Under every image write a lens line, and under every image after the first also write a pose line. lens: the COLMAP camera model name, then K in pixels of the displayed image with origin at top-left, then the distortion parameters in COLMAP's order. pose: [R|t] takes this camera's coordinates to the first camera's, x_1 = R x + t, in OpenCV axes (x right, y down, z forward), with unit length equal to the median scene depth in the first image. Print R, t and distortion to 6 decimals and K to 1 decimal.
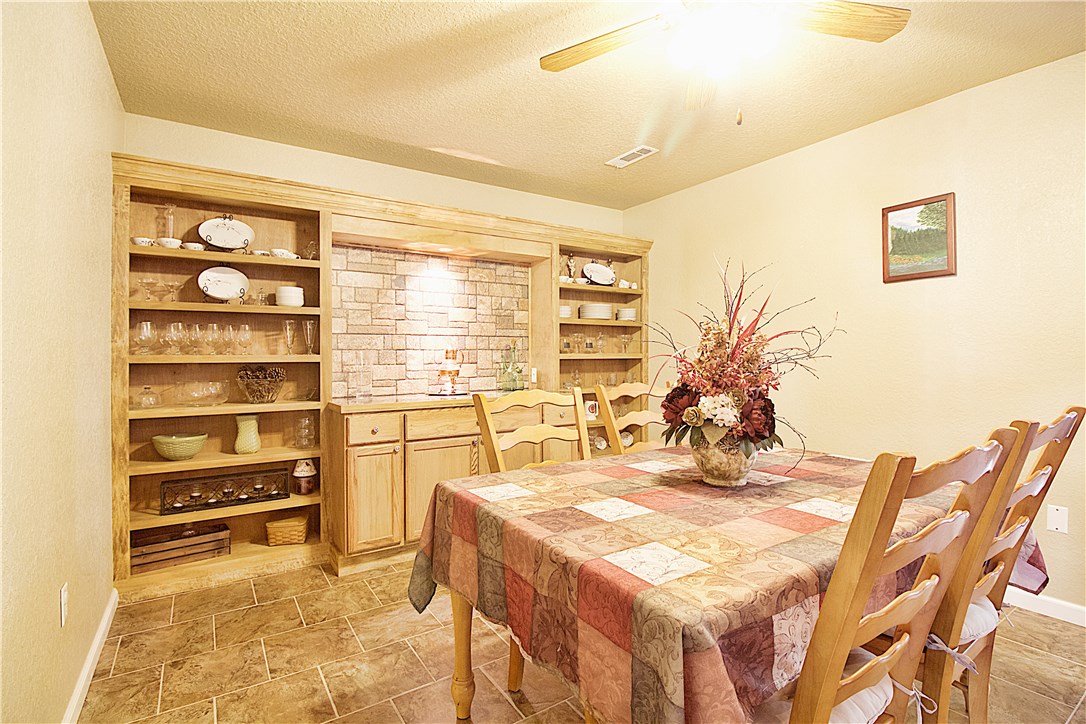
lens RADIAL K [[513.4, 0, 539.6], [0, 513.4, 356.1], [0, 0, 1]] dist [0.000860, -0.014318]
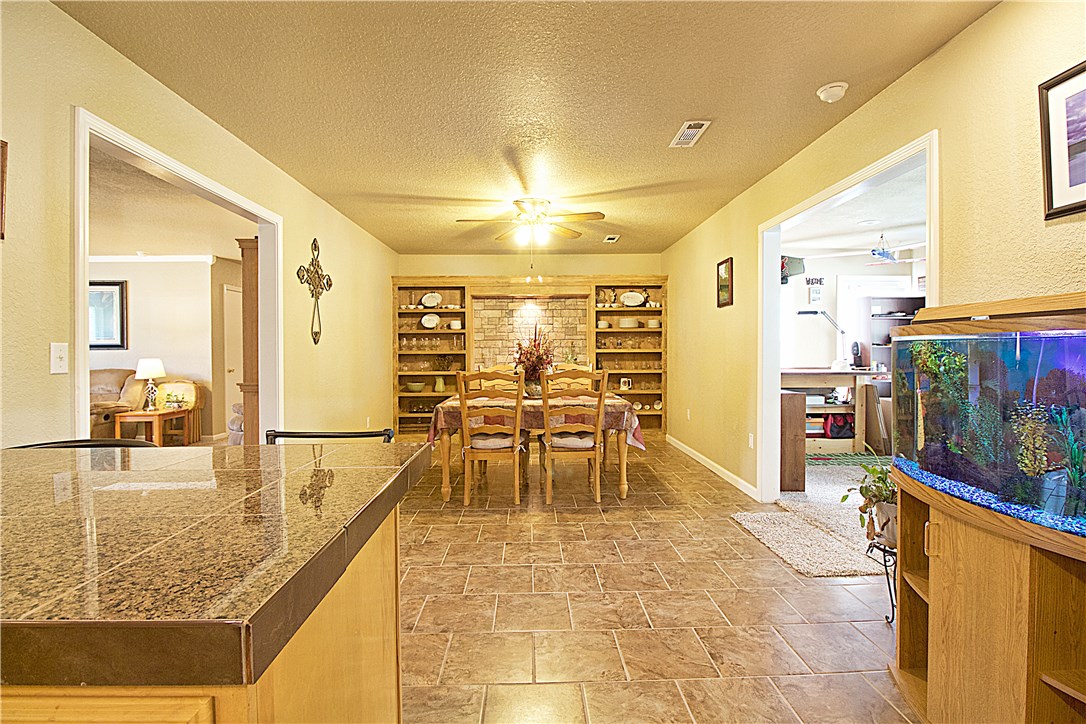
lens RADIAL K [[513.4, 0, 539.6], [0, 513.4, 356.1], [0, 0, 1]] dist [0.000860, -0.014318]
pose [[0.847343, 0.004024, -0.531031, 1.074446], [0.002820, 0.999923, 0.012077, -0.004059], [0.531039, -0.011731, 0.847266, -0.756743]]
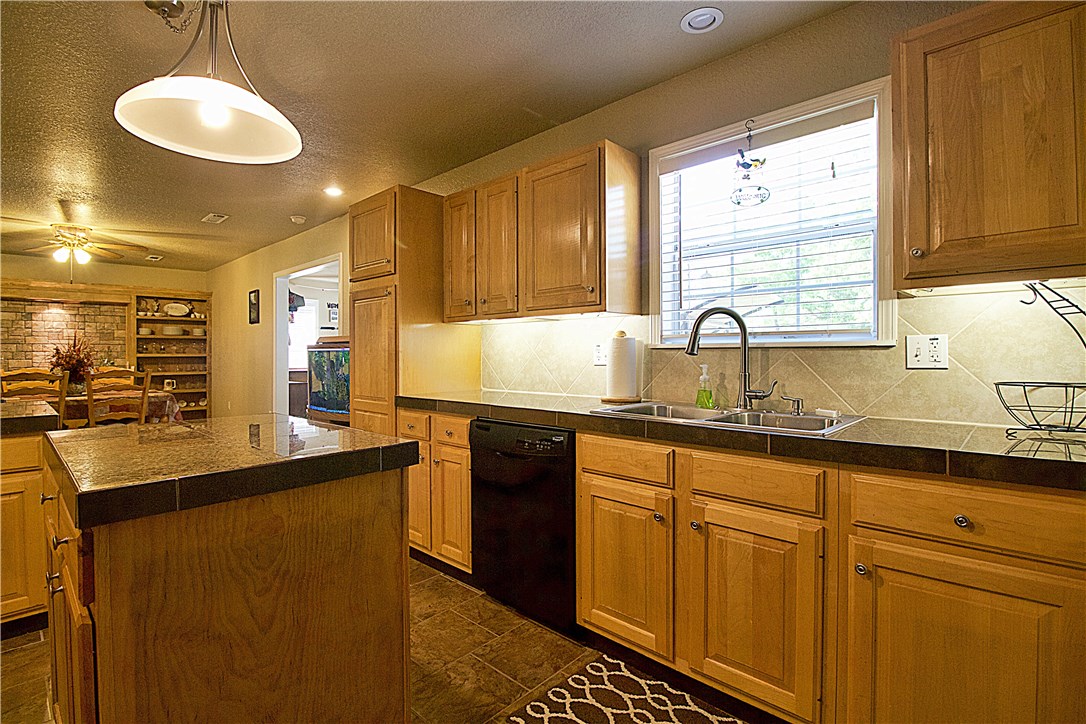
lens RADIAL K [[508.6, 0, 539.4], [0, 508.6, 356.4], [0, 0, 1]] dist [-0.000259, -0.013162]
pose [[0.973468, -0.000499, 0.228822, 1.423736], [-0.000501, 0.999991, 0.004309, -0.005379], [-0.228822, -0.004310, 0.973459, -1.546247]]
